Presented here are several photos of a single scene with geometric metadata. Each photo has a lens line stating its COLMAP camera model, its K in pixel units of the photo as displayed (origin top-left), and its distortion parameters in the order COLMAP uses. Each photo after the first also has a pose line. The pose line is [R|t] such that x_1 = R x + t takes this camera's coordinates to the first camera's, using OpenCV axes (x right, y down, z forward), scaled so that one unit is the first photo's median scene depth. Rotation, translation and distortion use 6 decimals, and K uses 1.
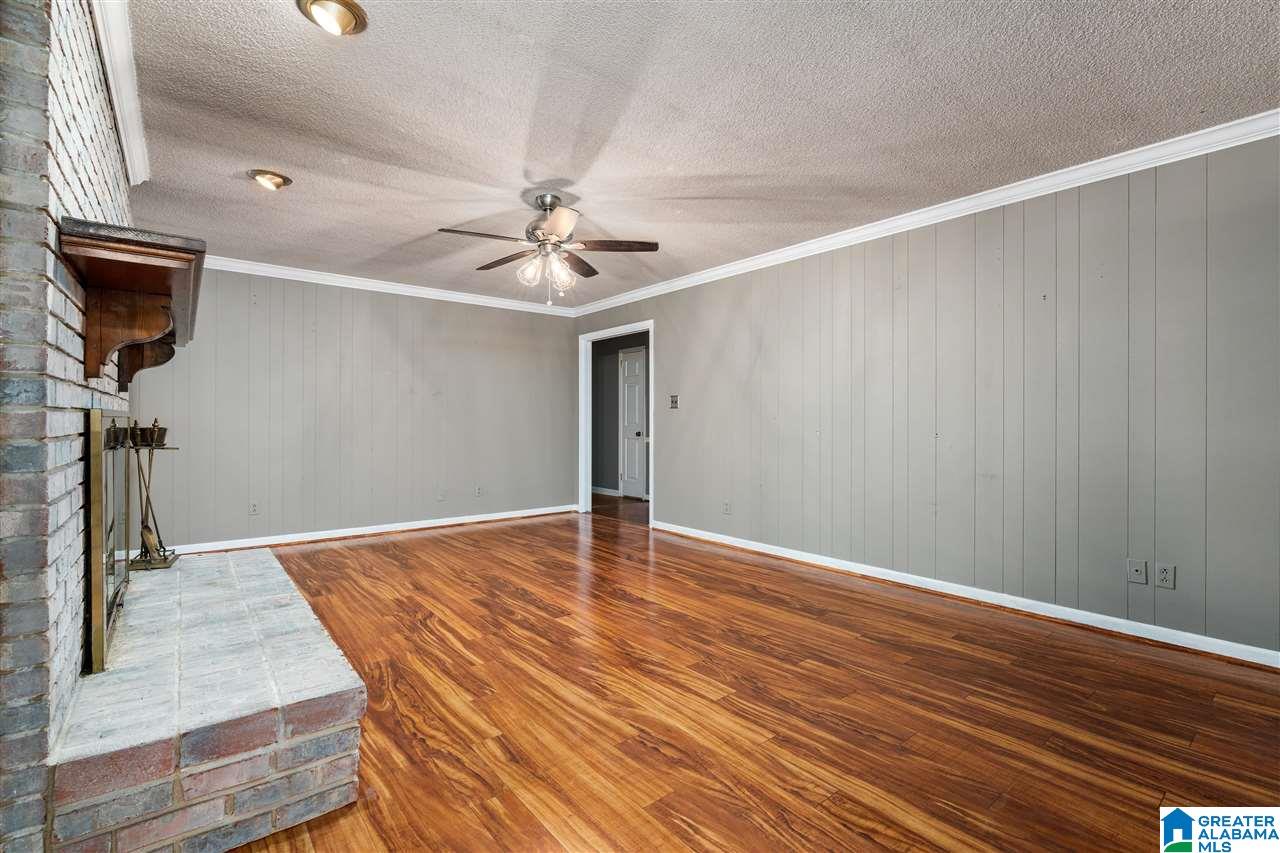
lens RADIAL K [[585.2, 0, 639.4], [0, 585.2, 422.8], [0, 0, 1]] dist [0.001276, 0.000149]
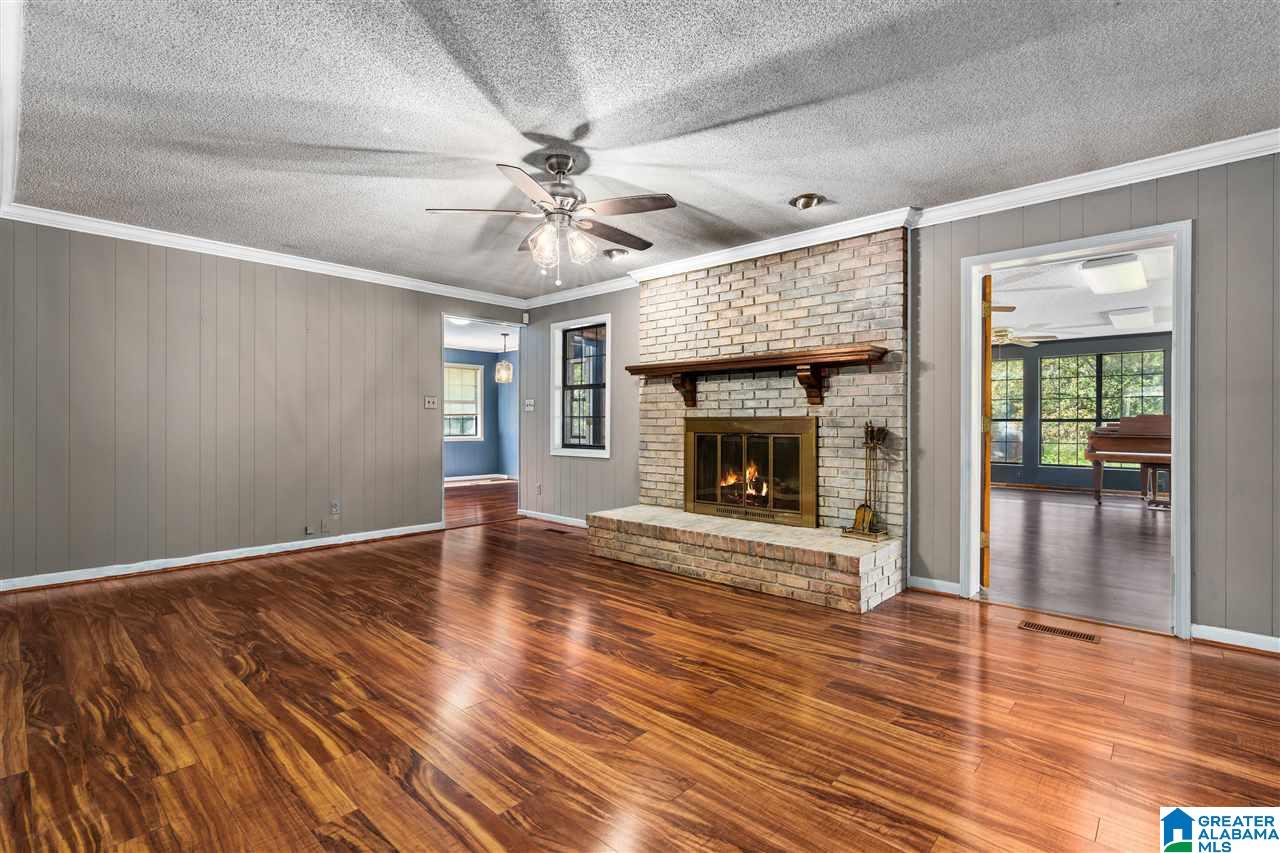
lens RADIAL K [[595.1, 0, 641.9], [0, 595.1, 423.4], [0, 0, 1]] dist [-0.005040, 0.000038]
pose [[-0.988853, -0.003888, -0.148841, -0.153921], [-0.004689, 0.999976, 0.005030, -0.004065], [0.148818, 0.005672, -0.988848, 1.980162]]
